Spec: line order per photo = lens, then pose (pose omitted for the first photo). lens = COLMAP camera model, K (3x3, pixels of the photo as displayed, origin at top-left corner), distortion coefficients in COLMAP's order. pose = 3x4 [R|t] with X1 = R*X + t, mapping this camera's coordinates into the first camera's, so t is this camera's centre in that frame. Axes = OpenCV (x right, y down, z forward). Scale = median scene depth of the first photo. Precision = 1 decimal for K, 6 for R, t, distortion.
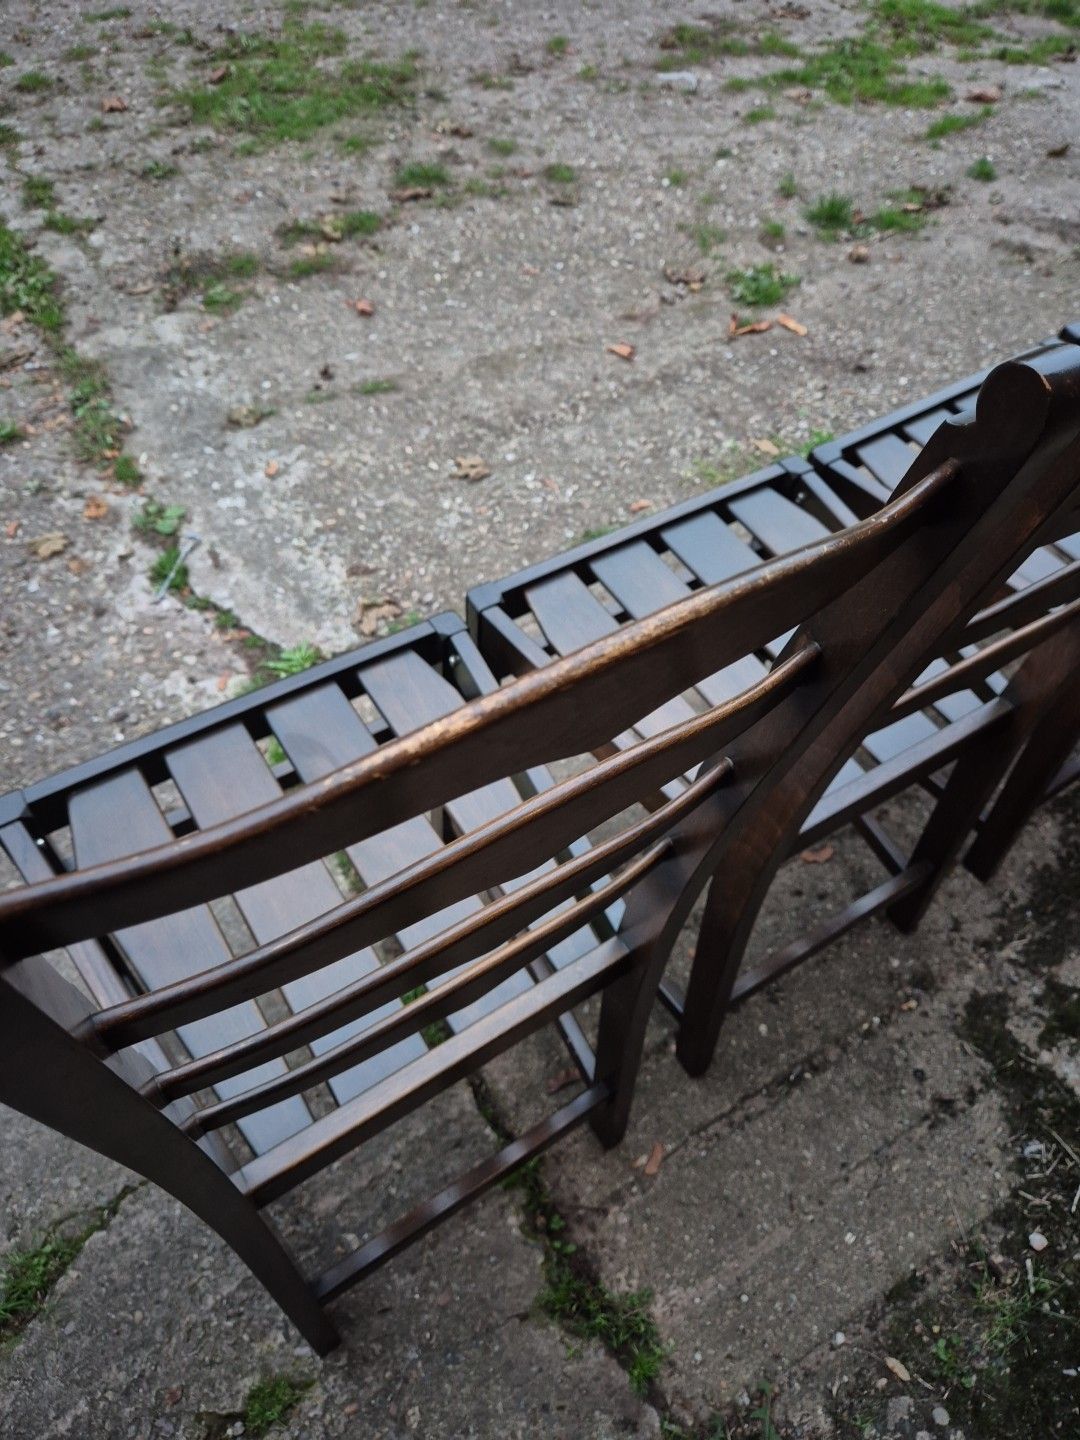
lens RADIAL K [[964.3, 0, 534.9], [0, 964.3, 715.4], [0, 0, 1]] dist [0.062493, -0.061342]
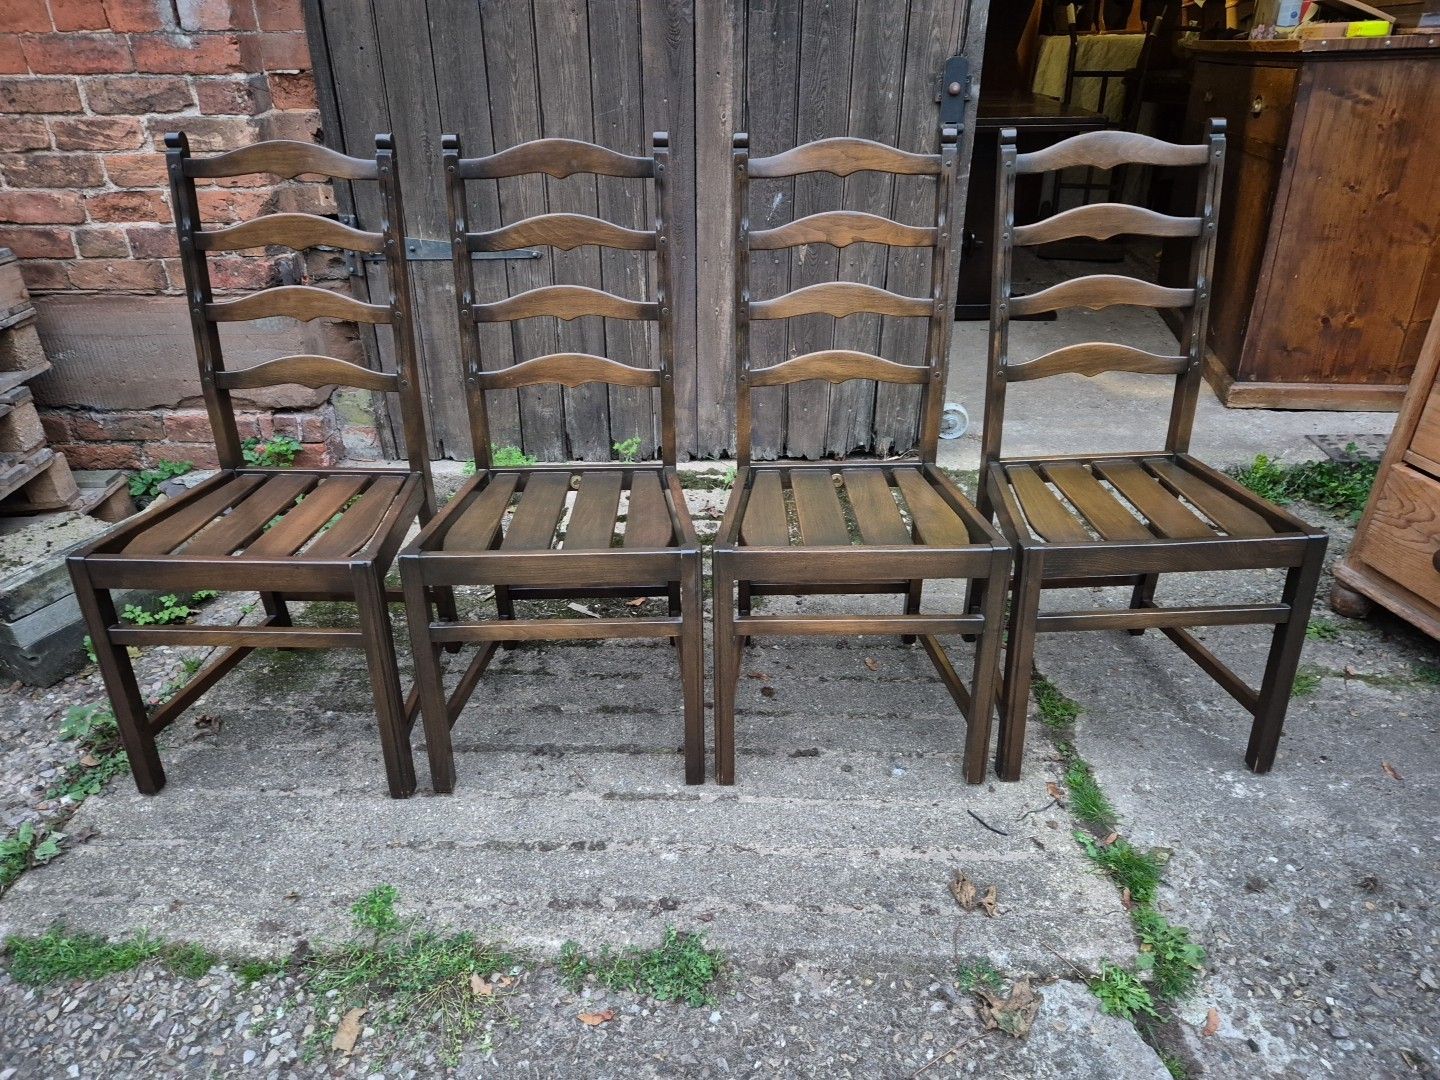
lens RADIAL K [[964.3, 0, 724.3], [0, 964.3, 542.3], [0, 0, 1]] dist [0.062493, -0.061342]
pose [[-0.846264, -0.263654, 0.462951, -0.156430], [0.408527, 0.236629, 0.881540, -0.662747], [-0.341969, 0.935144, -0.092541, 0.528435]]
